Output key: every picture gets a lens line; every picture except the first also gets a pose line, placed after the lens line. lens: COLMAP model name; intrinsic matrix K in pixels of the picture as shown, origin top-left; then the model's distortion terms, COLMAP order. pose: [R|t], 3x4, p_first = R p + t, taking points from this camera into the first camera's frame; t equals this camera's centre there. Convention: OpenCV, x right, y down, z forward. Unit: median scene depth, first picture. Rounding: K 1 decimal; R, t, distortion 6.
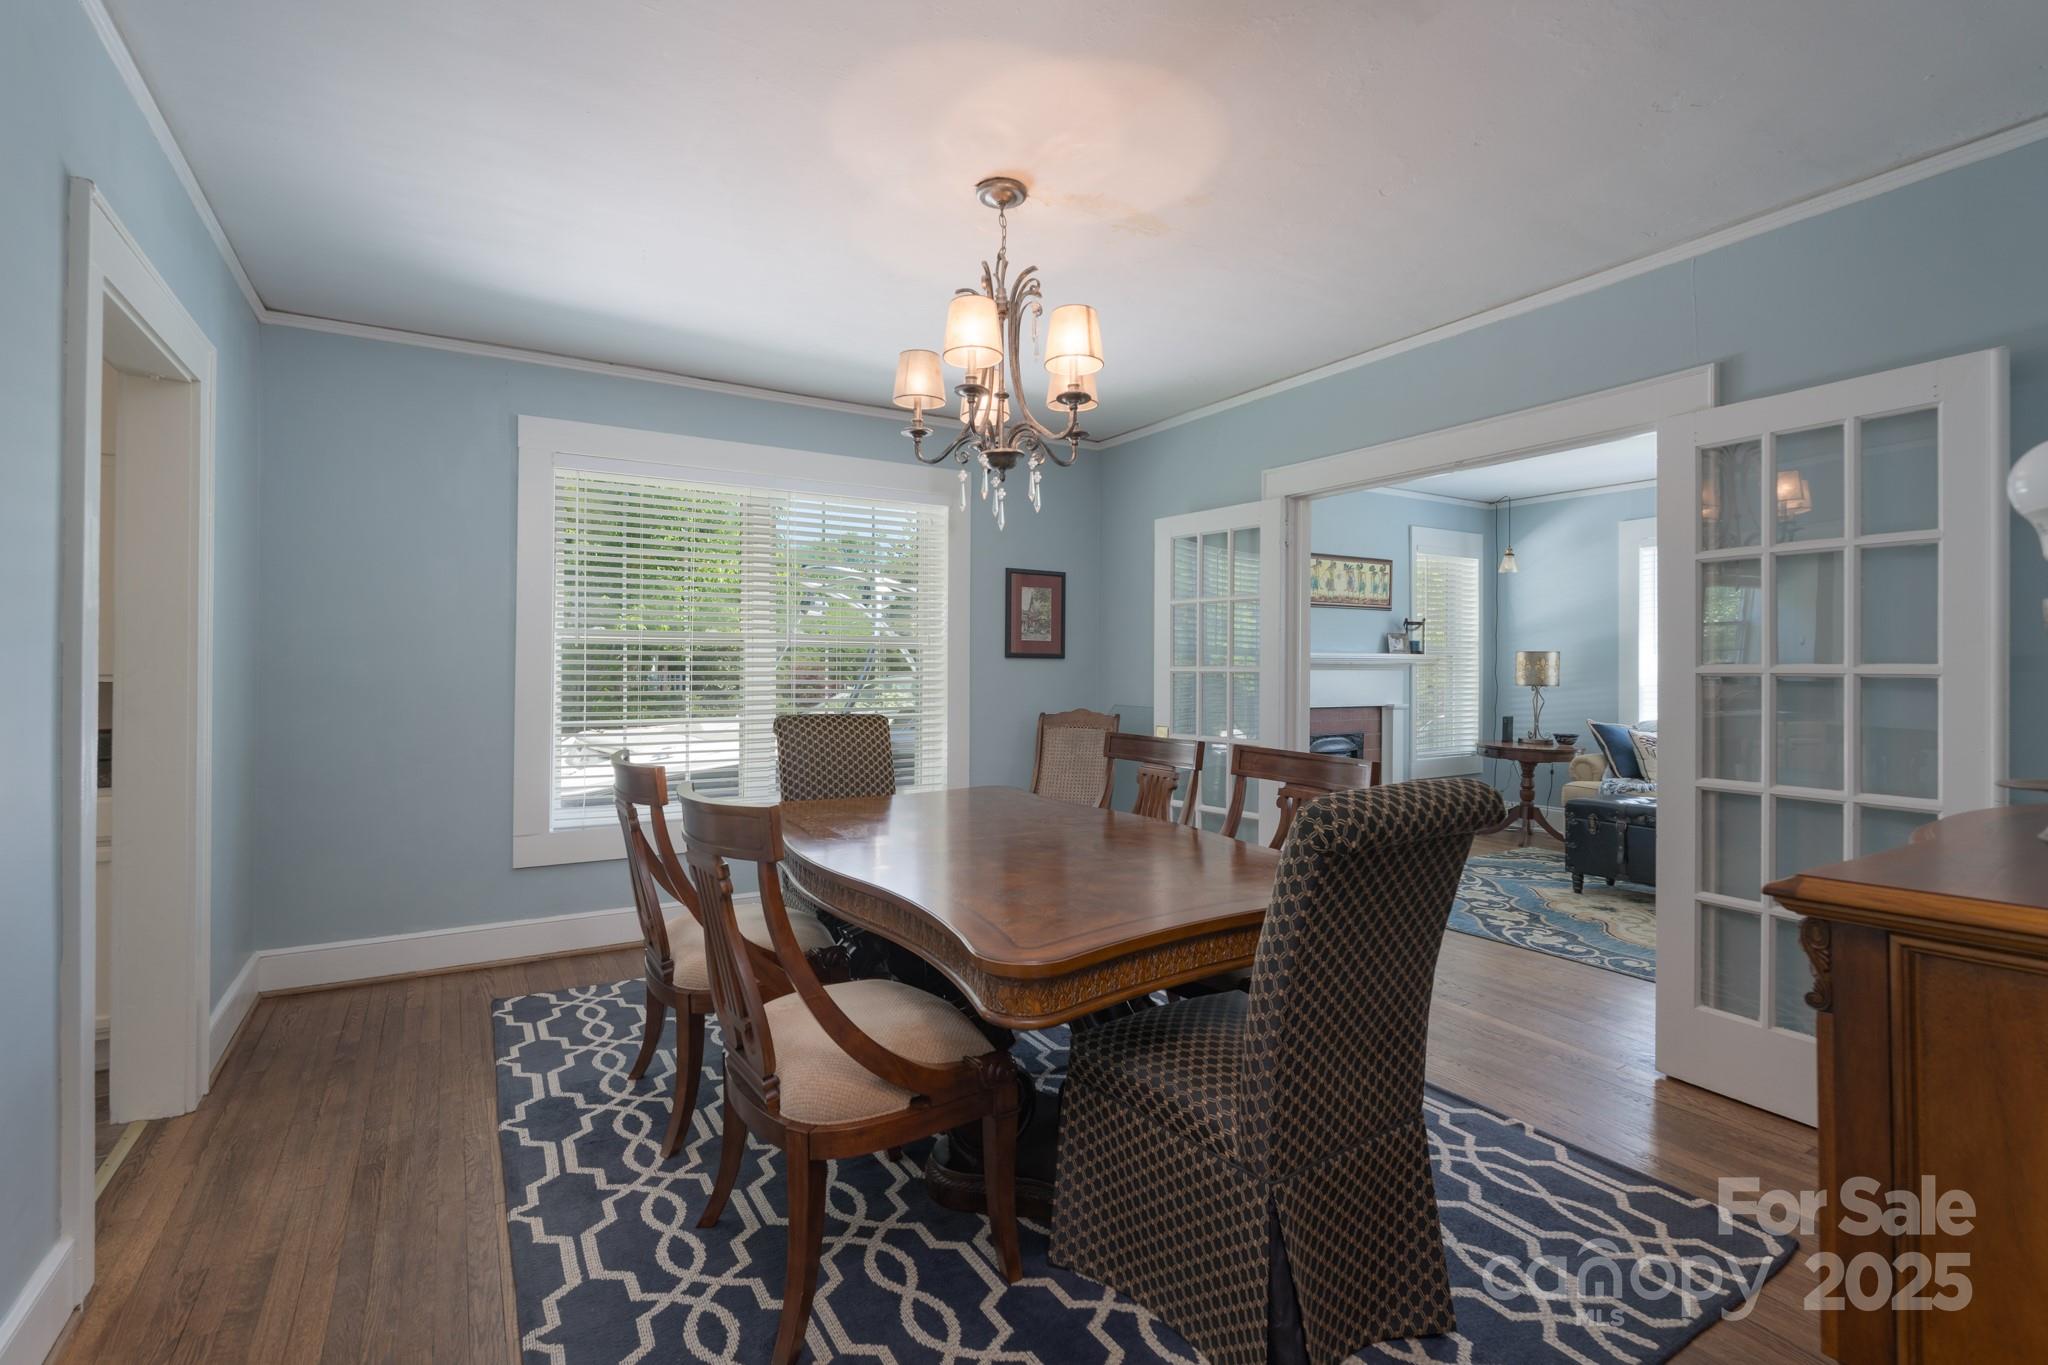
lens RADIAL K [[931.1, 0, 1009.0], [0, 931.1, 673.7], [0, 0, 1]] dist [0.000333, -0.000142]
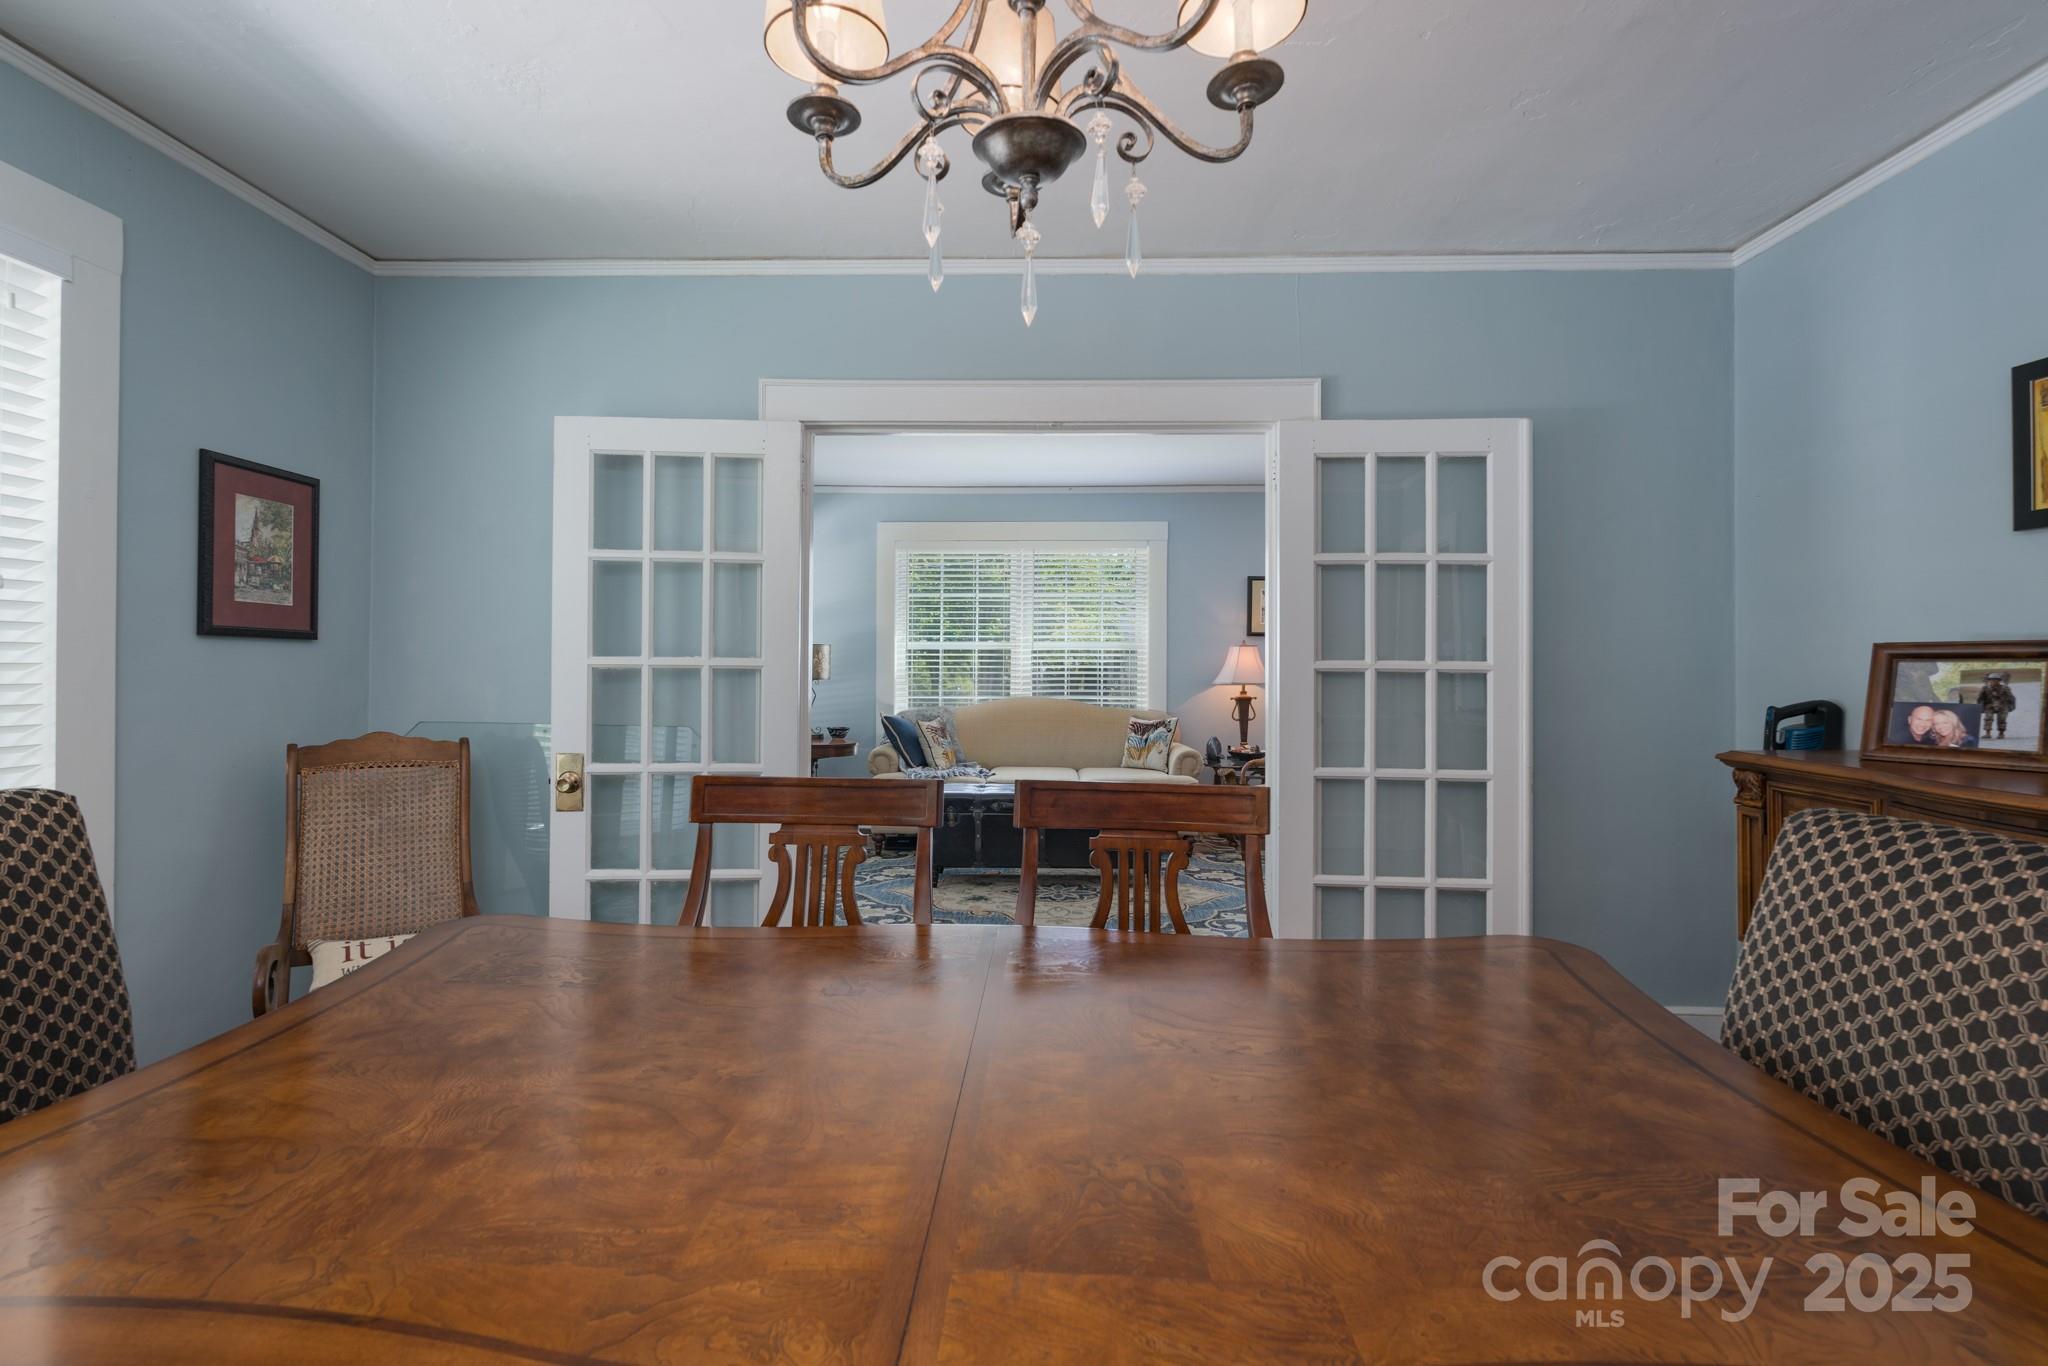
lens RADIAL K [[931.1, 0, 1028.5], [0, 931.1, 670.9], [0, 0, 1]] dist [0.000333, -0.000142]
pose [[0.539994, -0.004167, 0.841659, -0.178408], [-0.000409, 0.999986, 0.005214, -0.001921], [-0.841669, -0.003160, 0.539985, 0.386882]]
